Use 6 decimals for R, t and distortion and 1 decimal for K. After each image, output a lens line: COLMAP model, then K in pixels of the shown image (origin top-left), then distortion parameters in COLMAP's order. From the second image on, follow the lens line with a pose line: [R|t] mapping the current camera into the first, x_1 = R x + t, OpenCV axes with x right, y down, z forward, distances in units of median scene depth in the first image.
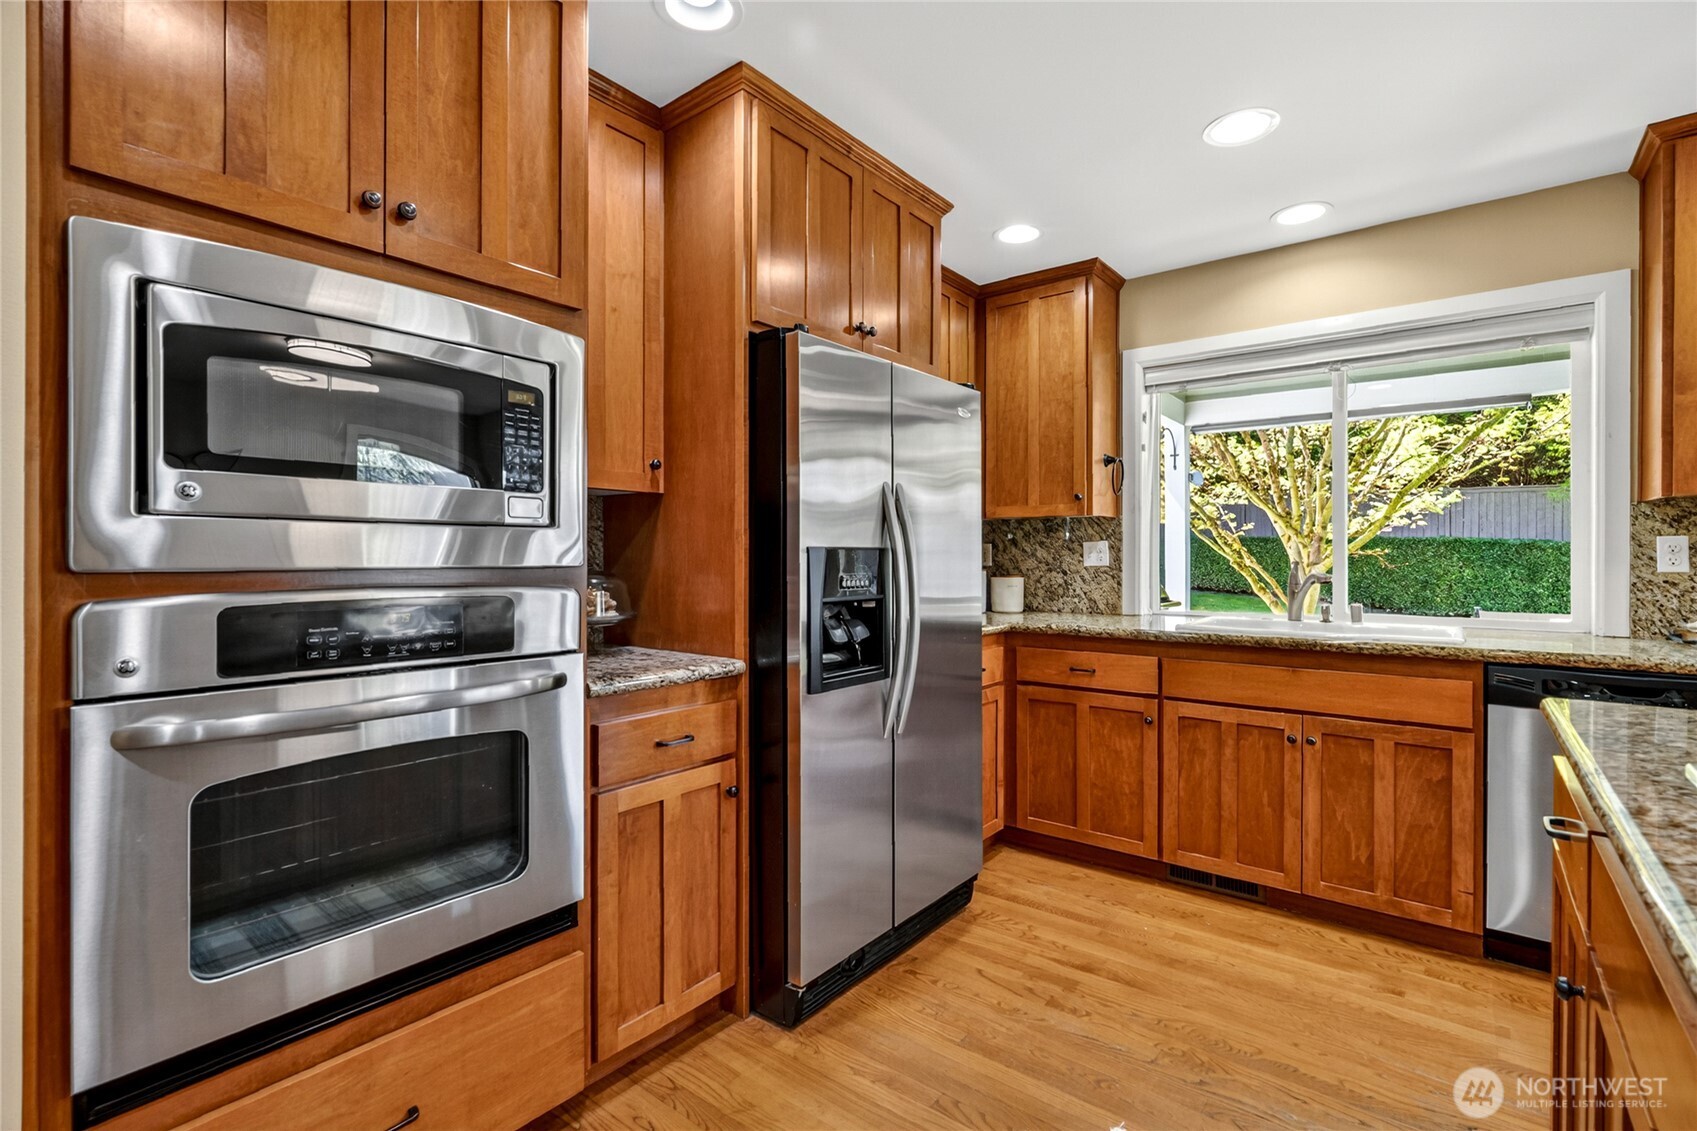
lens RADIAL K [[782.6, 0, 852.3], [0, 782.6, 557.7], [0, 0, 1]] dist [-0.000561, 0.000816]
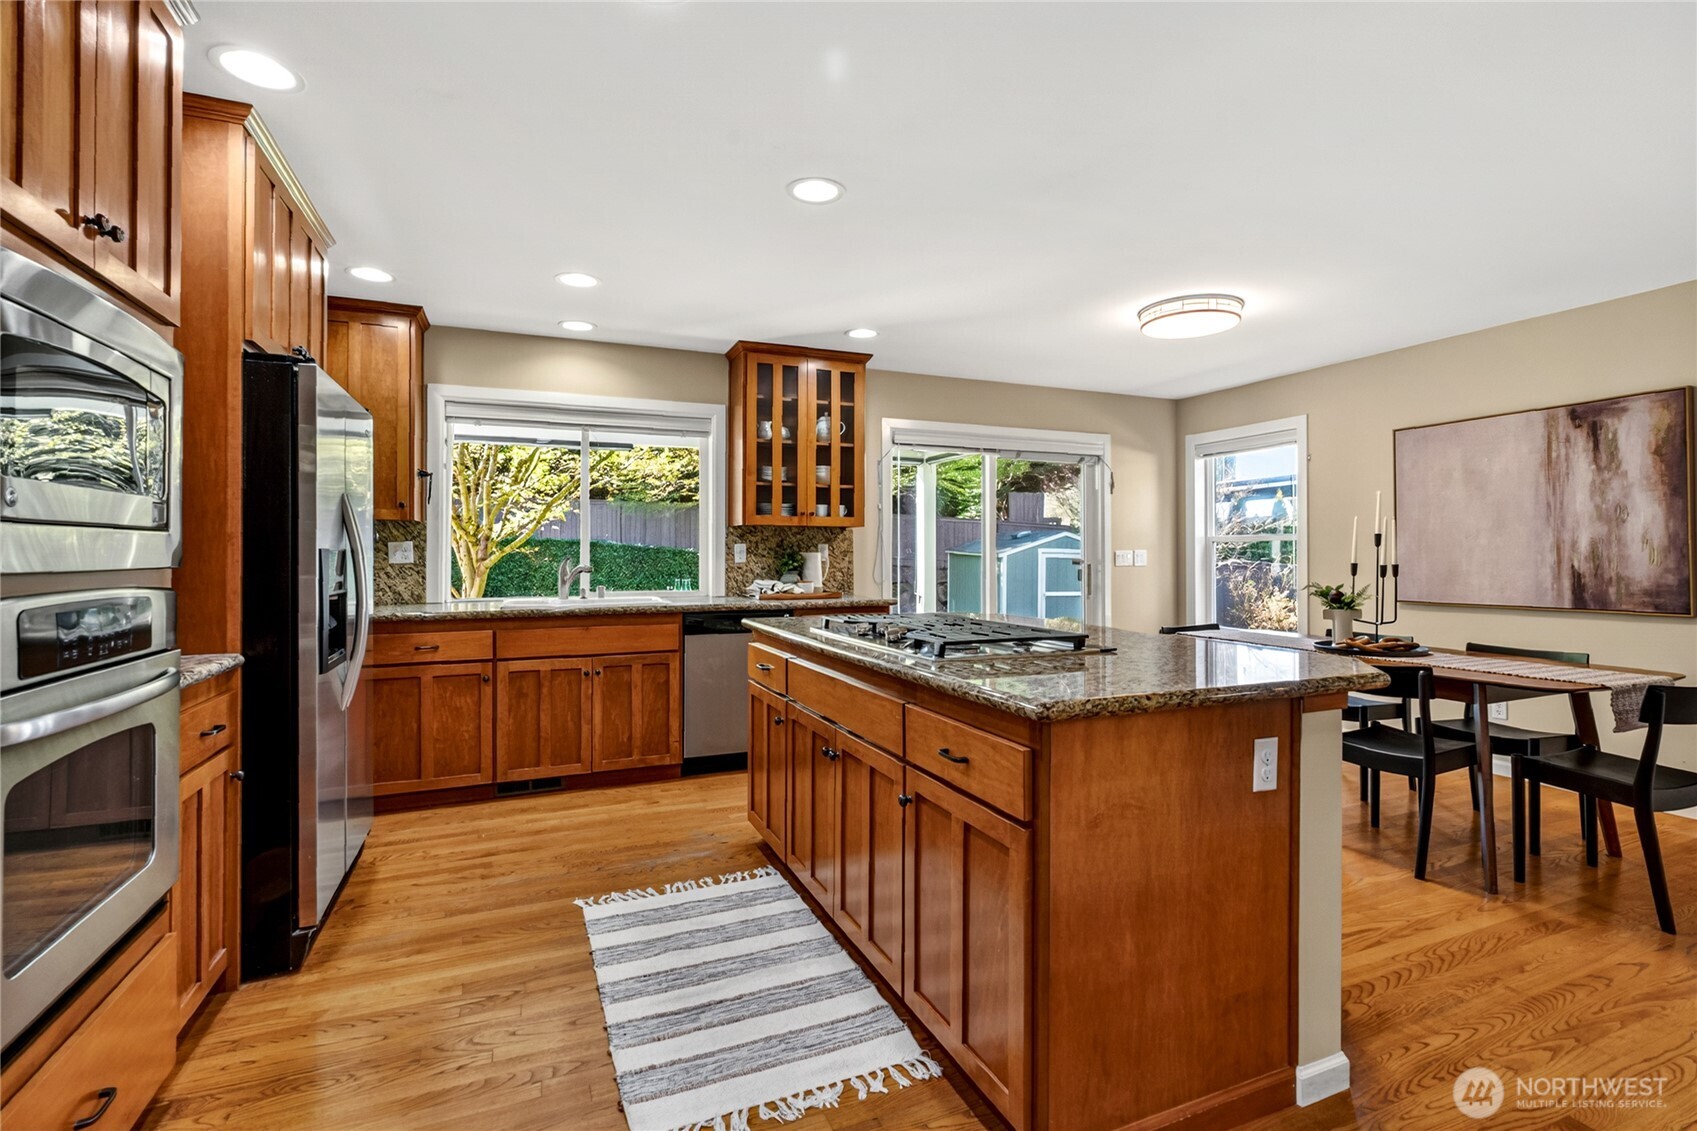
lens RADIAL K [[782.6, 0, 850.1], [0, 782.6, 550.8], [0, 0, 1]] dist [-0.000561, 0.000816]
pose [[0.488207, 0.000267, 0.872728, -0.538310], [0.002138, 0.999997, -0.001501, -0.006399], [-0.872725, 0.002599, 0.488205, -0.208463]]
